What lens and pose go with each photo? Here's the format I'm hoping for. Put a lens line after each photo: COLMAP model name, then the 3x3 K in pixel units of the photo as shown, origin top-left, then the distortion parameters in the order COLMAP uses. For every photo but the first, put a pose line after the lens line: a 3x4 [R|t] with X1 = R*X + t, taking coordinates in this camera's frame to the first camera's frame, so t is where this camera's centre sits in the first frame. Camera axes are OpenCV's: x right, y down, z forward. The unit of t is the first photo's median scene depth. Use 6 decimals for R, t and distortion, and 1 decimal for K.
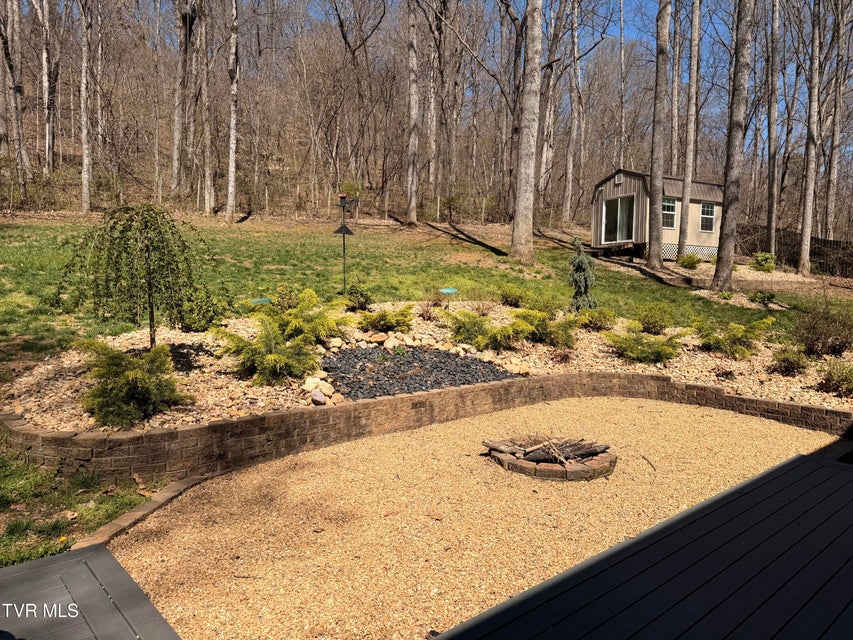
lens RADIAL K [[592.3, 0, 426.5], [0, 592.3, 320.0], [0, 0, 1]] dist [0.116715, -0.154930]
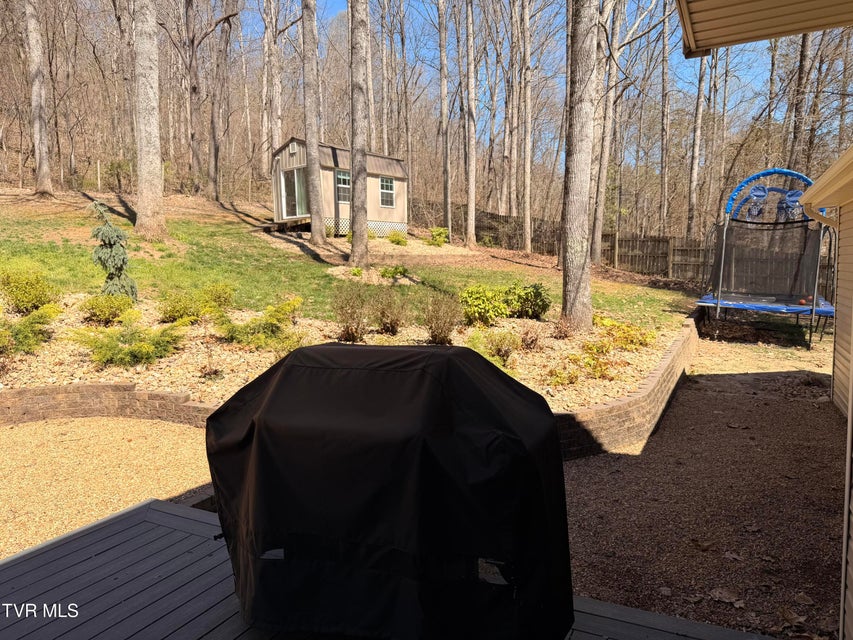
lens RADIAL K [[592.3, 0, 426.5], [0, 592.3, 320.0], [0, 0, 1]] dist [0.116715, -0.154930]
pose [[0.934314, -0.064828, 0.350507, 0.170396], [0.052392, 0.997619, 0.044858, -0.000626], [-0.352580, -0.023548, 0.935485, 0.054943]]
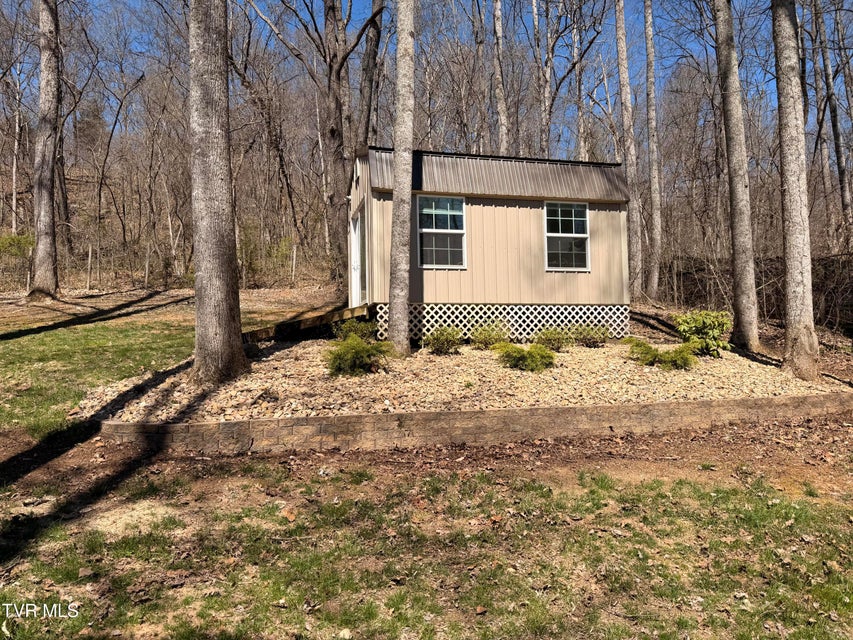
lens RADIAL K [[592.3, 0, 426.5], [0, 592.3, 320.0], [0, 0, 1]] dist [0.116715, -0.154930]
pose [[0.970863, -0.054959, -0.233250, 0.469760], [0.024516, 0.991018, -0.131462, -0.059624], [0.238380, 0.121913, 0.963490, 0.583861]]
